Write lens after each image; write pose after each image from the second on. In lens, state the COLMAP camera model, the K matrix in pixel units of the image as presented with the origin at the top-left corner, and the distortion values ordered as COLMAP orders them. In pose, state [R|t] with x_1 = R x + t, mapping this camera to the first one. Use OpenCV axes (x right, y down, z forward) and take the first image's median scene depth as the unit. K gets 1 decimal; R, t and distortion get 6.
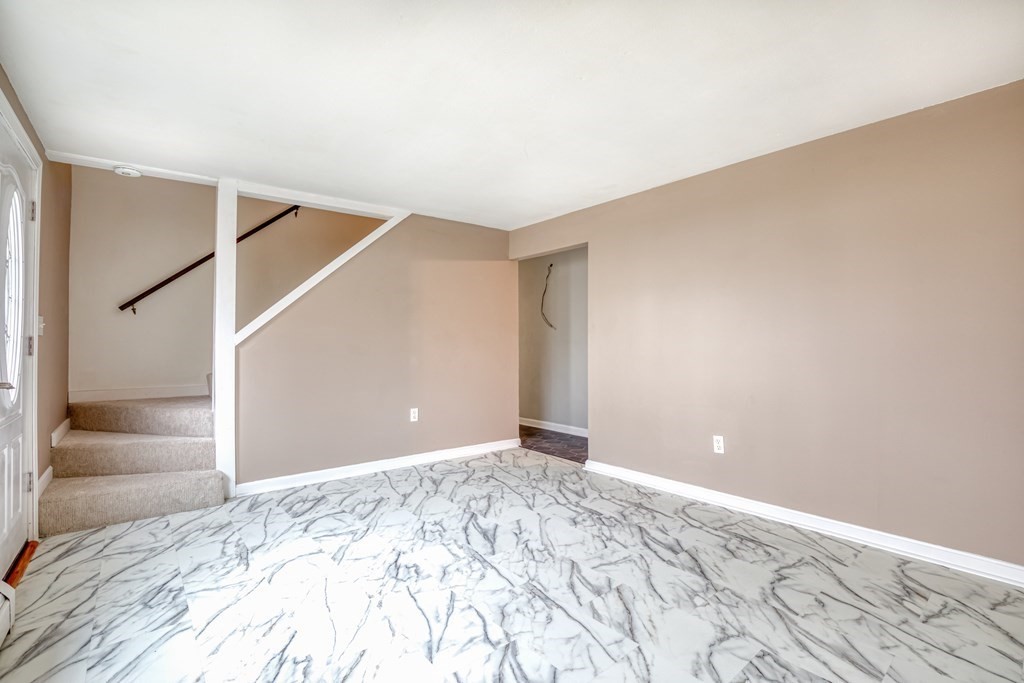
lens RADIAL K [[460.8, 0, 538.8], [0, 460.8, 344.6], [0, 0, 1]] dist [-0.023050, 0.005218]
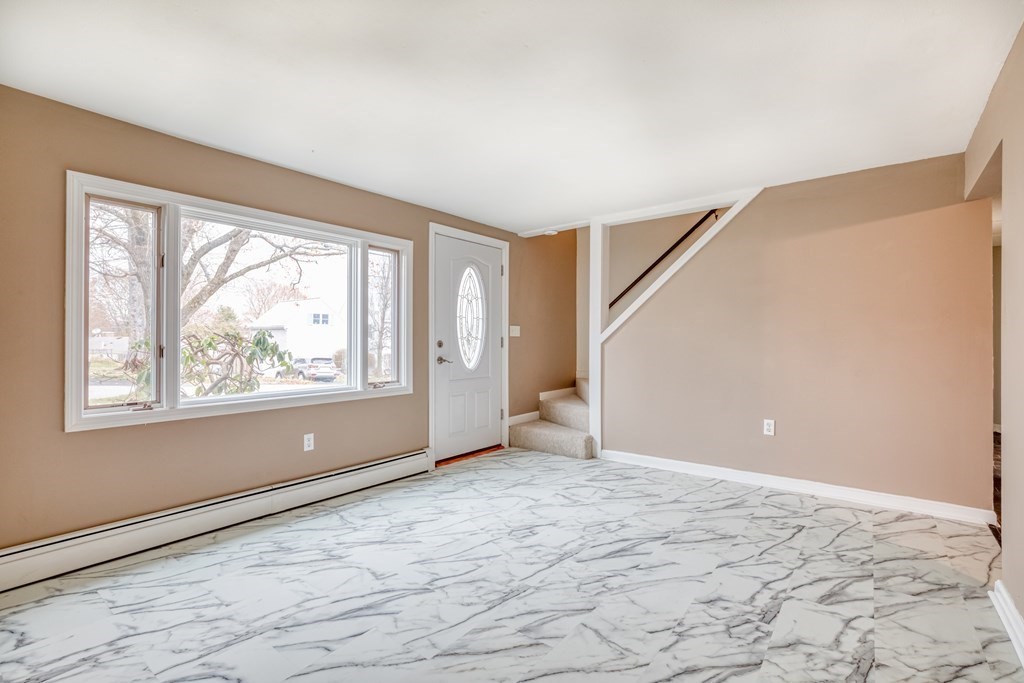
lens RADIAL K [[460.8, 0, 508.7], [0, 460.8, 344.0], [0, 0, 1]] dist [-0.023050, 0.005218]
pose [[0.206356, 0.010027, -0.978426, 0.648012], [-0.004665, 0.999946, 0.009263, -0.006649], [0.978466, 0.002653, 0.206391, 0.527862]]
